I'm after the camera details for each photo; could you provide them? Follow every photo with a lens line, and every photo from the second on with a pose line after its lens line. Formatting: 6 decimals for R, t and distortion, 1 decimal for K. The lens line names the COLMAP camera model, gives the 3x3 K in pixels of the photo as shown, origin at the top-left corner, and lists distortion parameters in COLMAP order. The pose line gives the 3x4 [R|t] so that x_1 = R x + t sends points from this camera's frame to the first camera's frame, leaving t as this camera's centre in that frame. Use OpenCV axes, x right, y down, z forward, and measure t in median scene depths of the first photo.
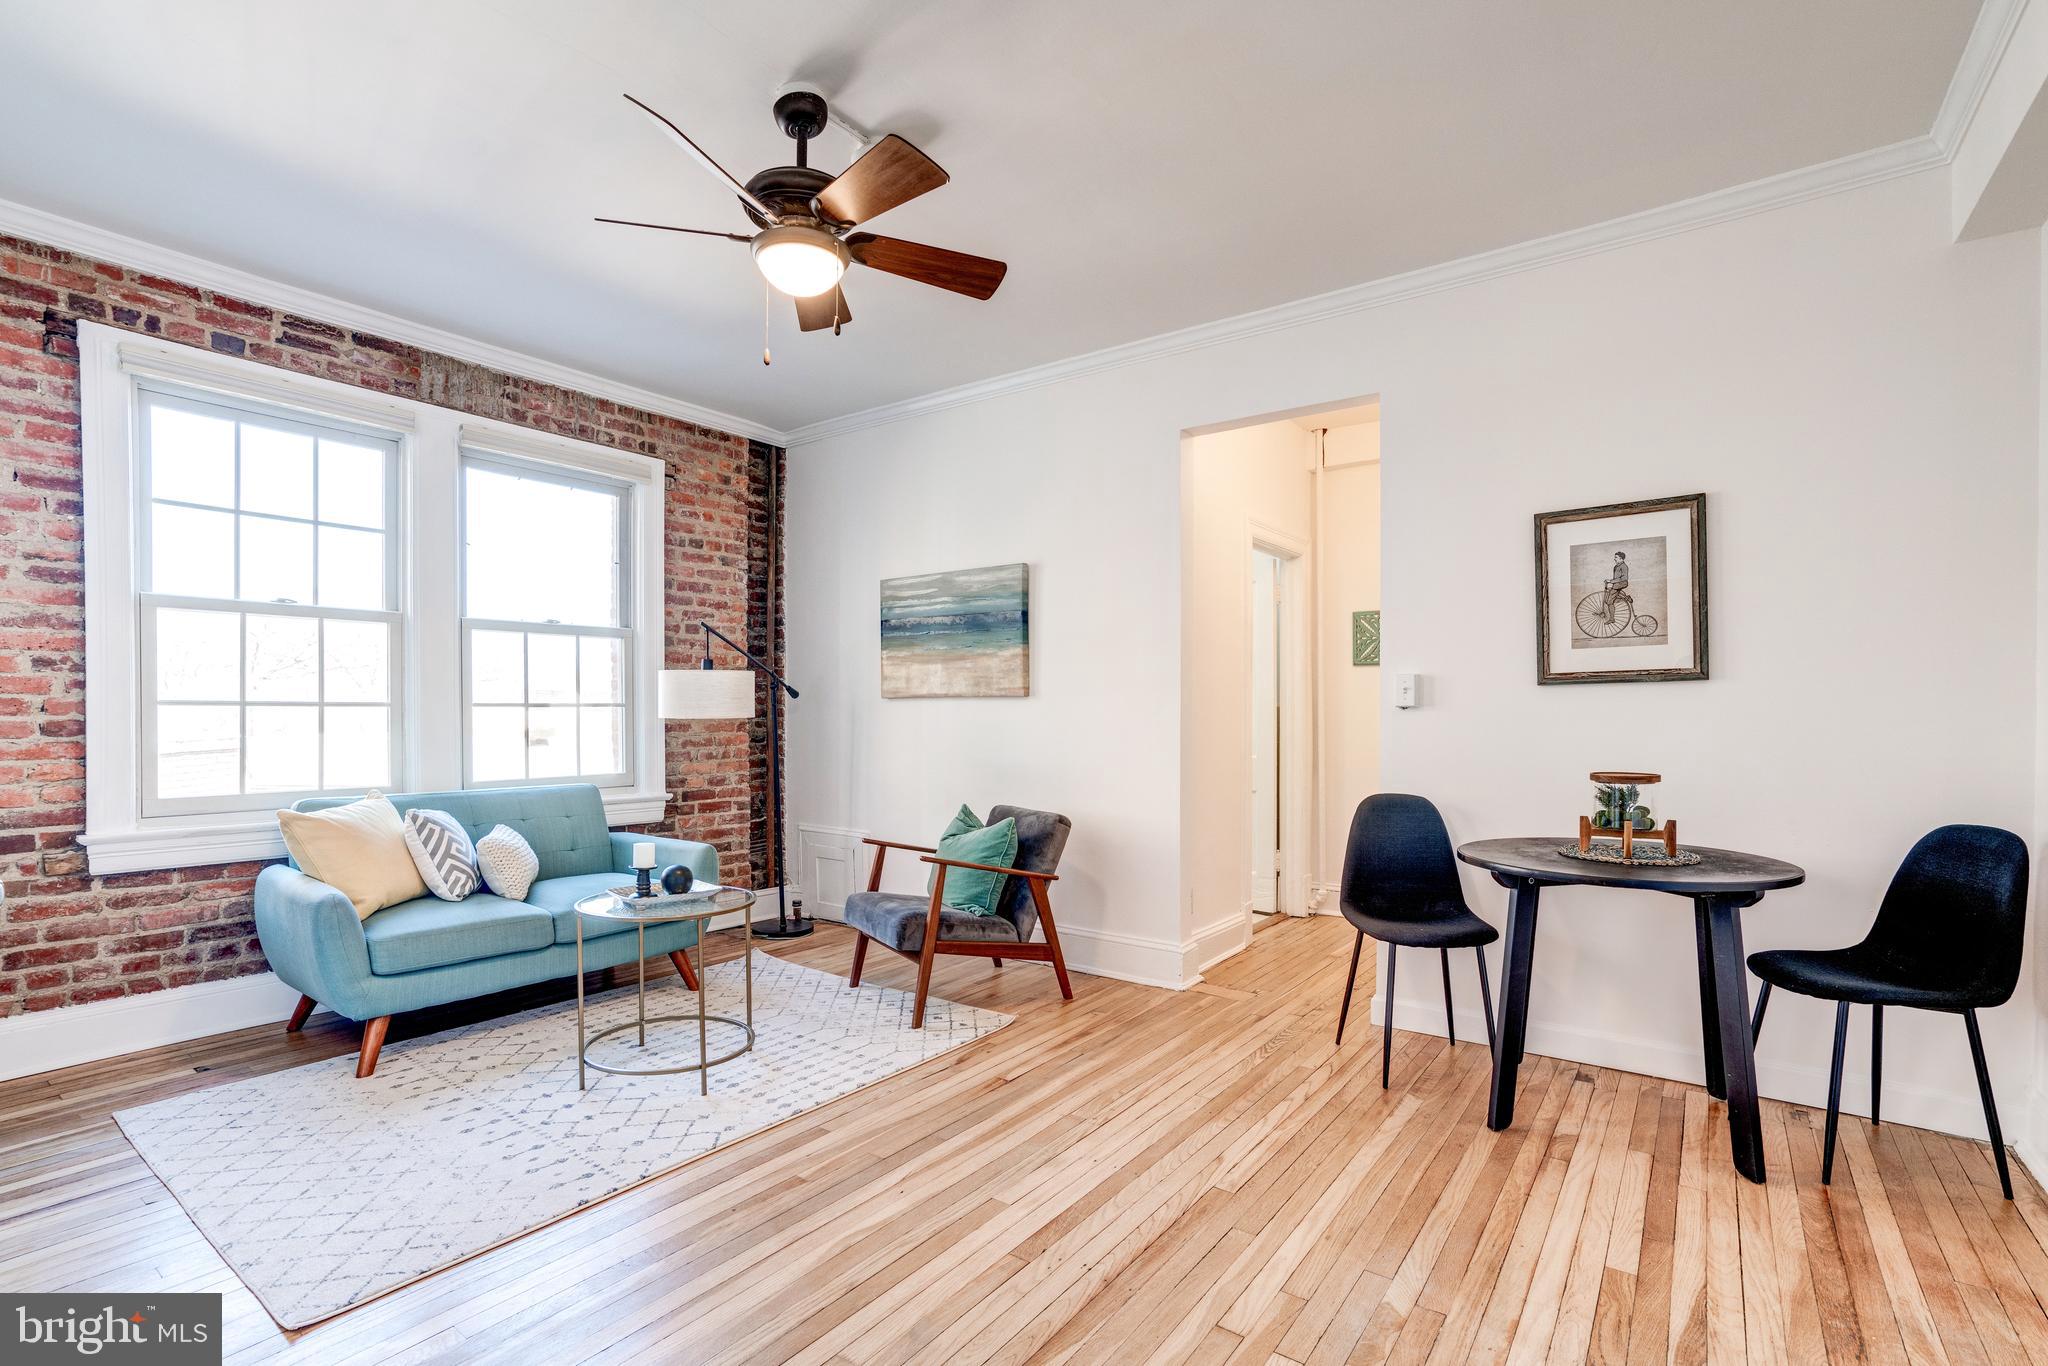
lens RADIAL K [[940.5, 0, 938.2], [0, 940.5, 713.3], [0, 0, 1]] dist [-0.043033, 0.023418]
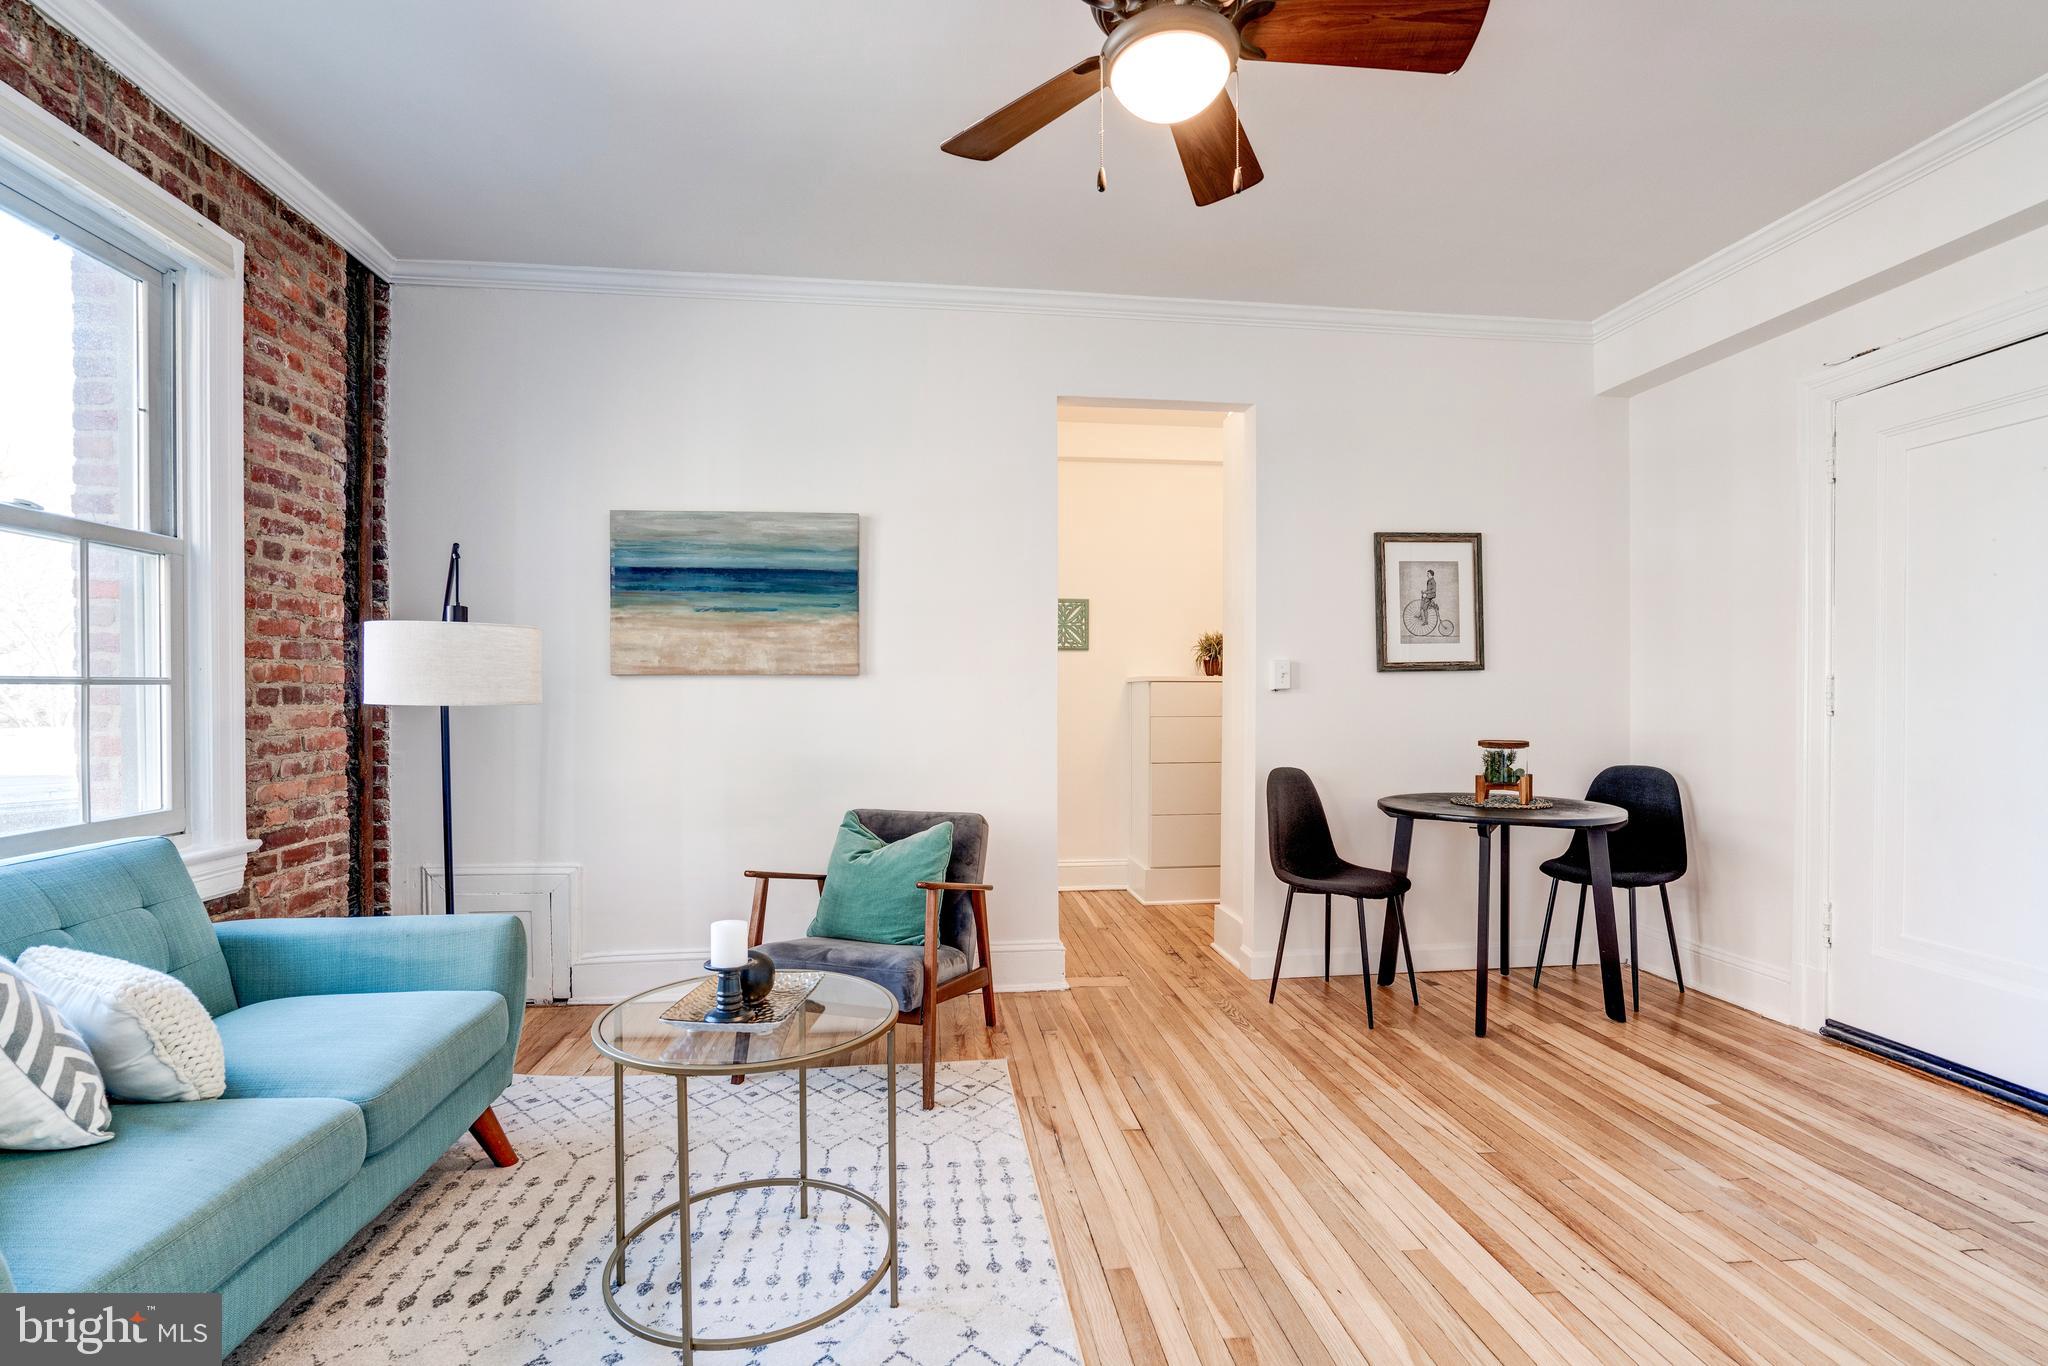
lens RADIAL K [[957.9, 0, 1043.4], [0, 957.9, 690.0], [0, 0, 1]] dist [-0.042276, 0.024089]
pose [[0.706805, 0.002459, 0.707404, -0.445657], [0.001613, 0.999986, -0.005087, -0.000617], [-0.707407, 0.004737, 0.706791, 0.337866]]
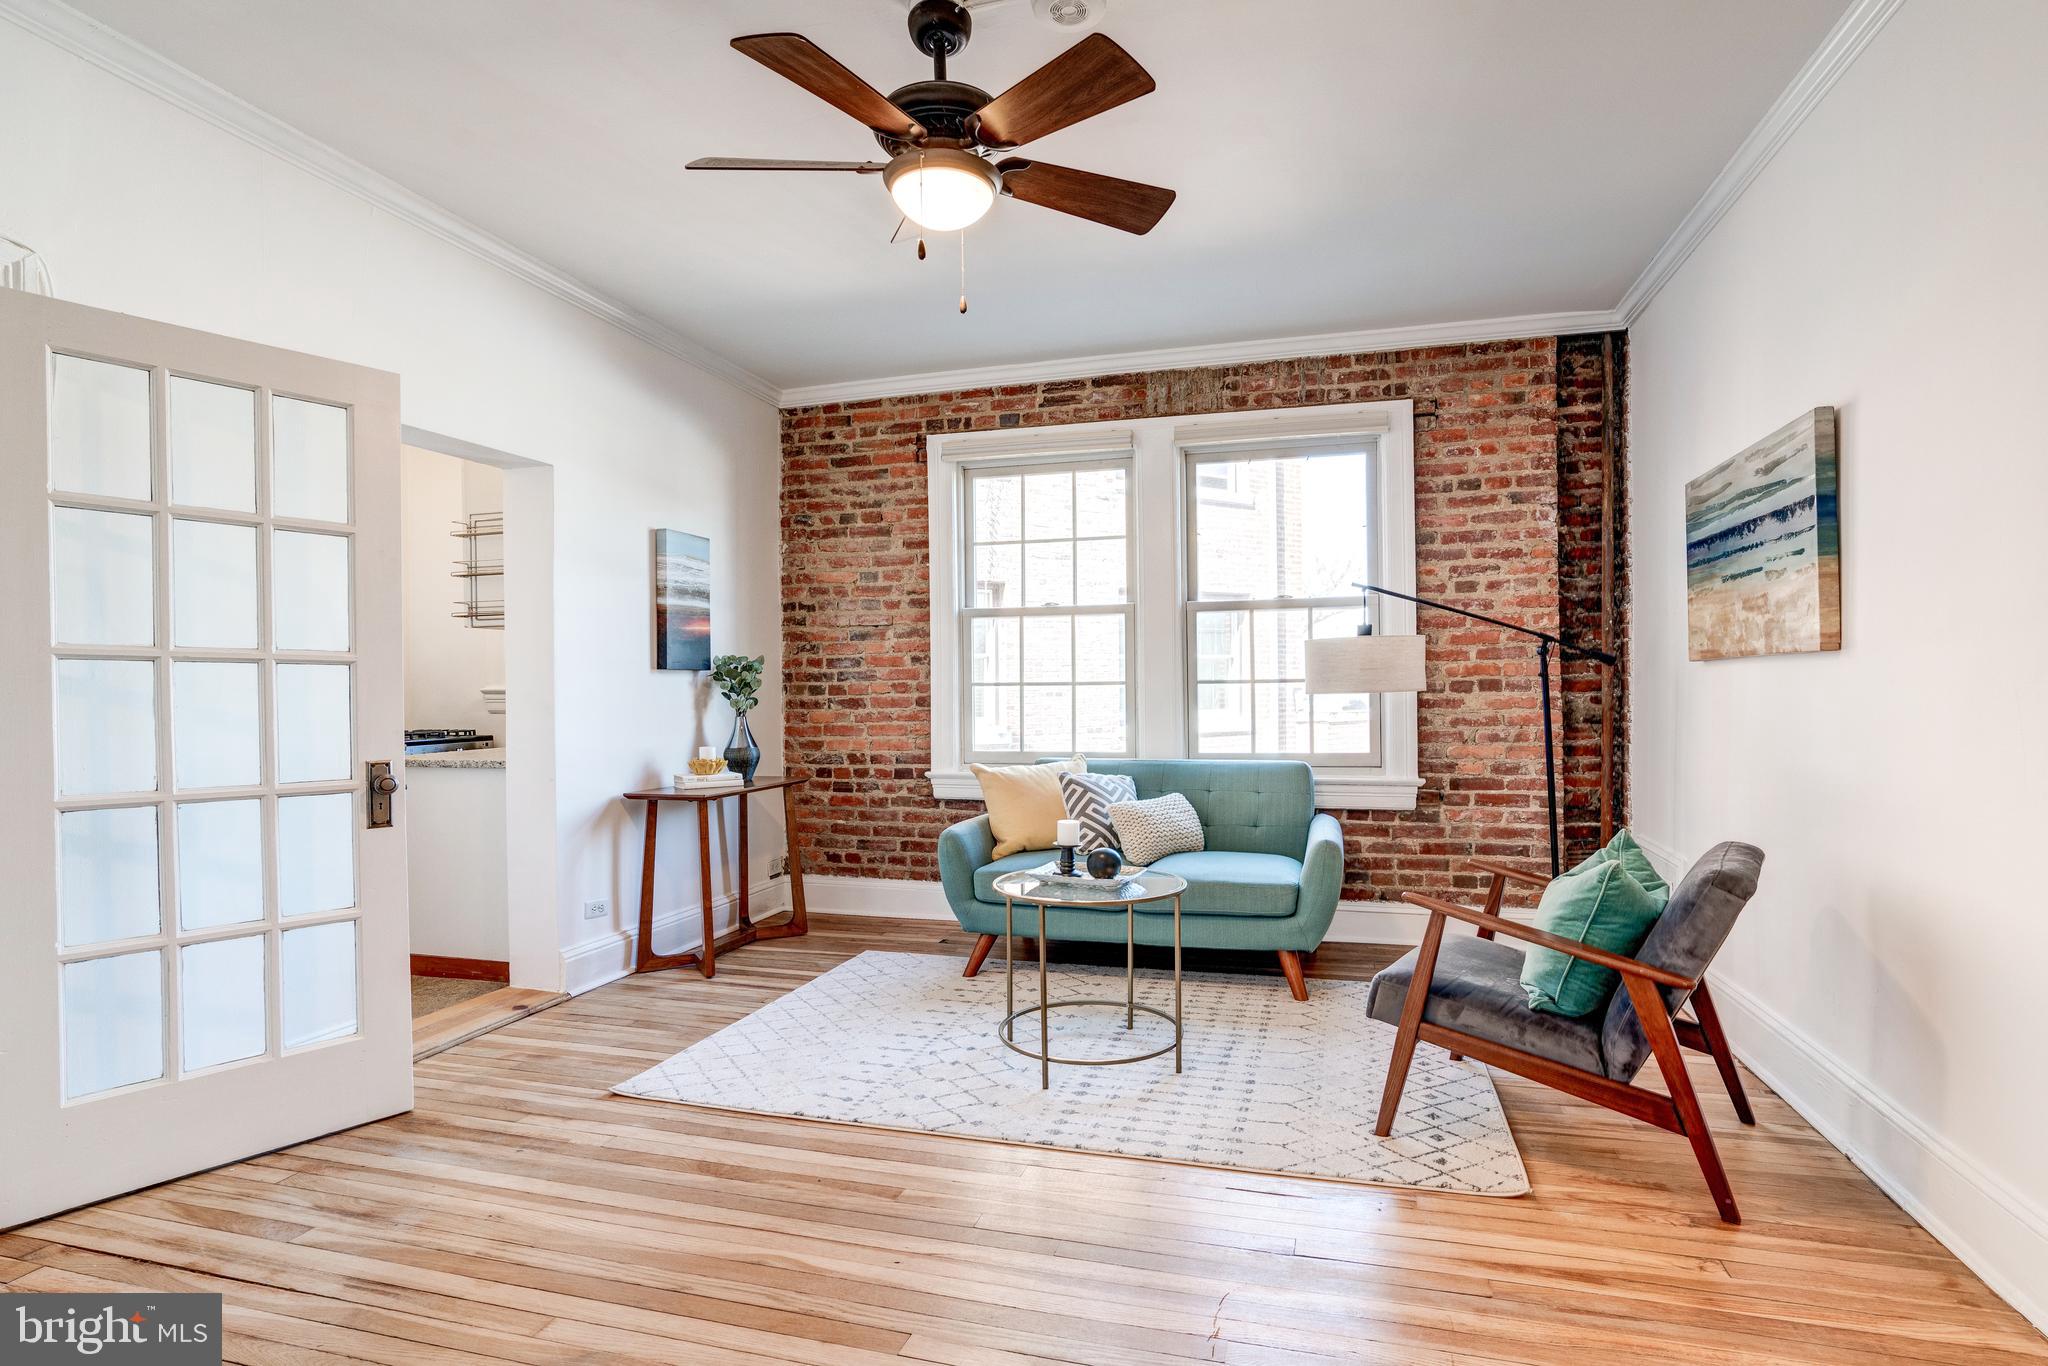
lens RADIAL K [[910.1, 0, 1101.2], [0, 910.1, 694.0], [0, 0, 1]] dist [-0.045538, 0.019841]
pose [[0.442804, -0.002265, -0.896616, 0.426594], [0.009647, 0.999951, 0.002239, 0.002399], [0.896567, -0.009641, 0.442804, 0.455614]]
